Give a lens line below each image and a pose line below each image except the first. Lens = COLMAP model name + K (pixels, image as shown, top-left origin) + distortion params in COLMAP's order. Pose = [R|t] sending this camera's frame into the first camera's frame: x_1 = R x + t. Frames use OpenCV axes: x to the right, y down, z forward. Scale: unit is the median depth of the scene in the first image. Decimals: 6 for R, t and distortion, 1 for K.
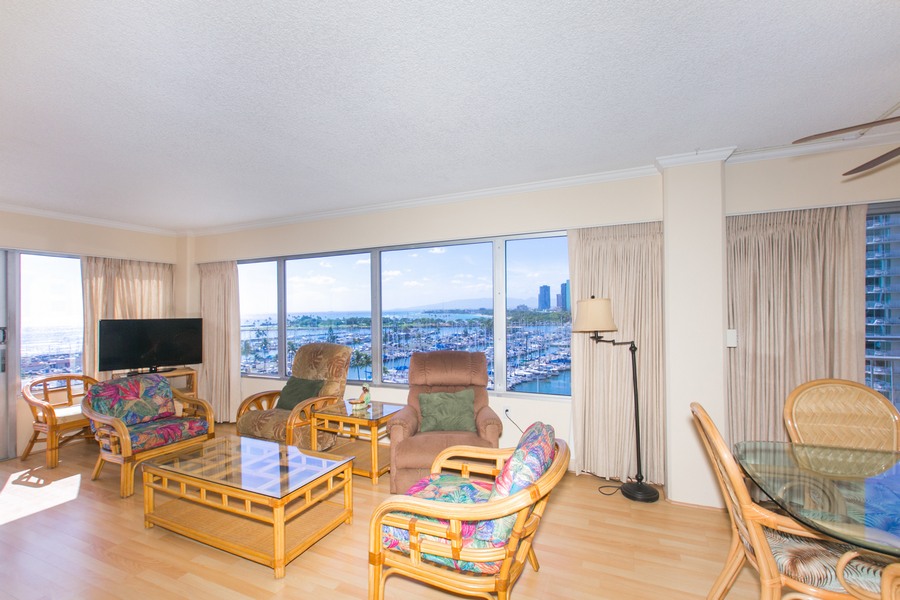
lens RADIAL K [[407.9, 0, 448.3], [0, 407.9, 307.4], [0, 0, 1]] dist [0.017784, -0.000049]
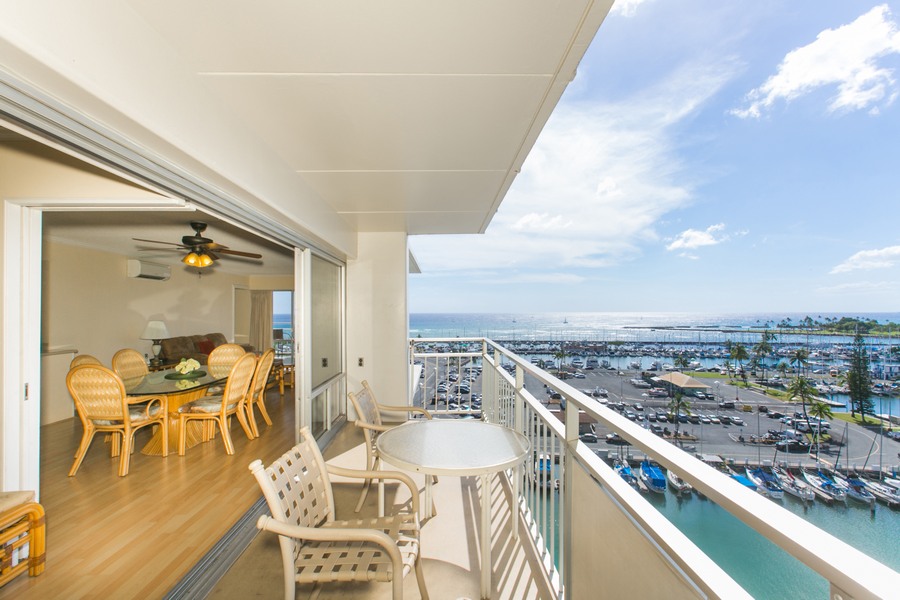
lens RADIAL K [[407.9, 0, 444.1], [0, 407.9, 302.9], [0, 0, 1]] dist [0.017784, -0.000049]
pose [[0.408578, -0.005223, -0.912708, 0.959273], [-0.002338, 0.999974, -0.006769, 0.008134], [0.912720, 0.004900, 0.408555, 0.342882]]
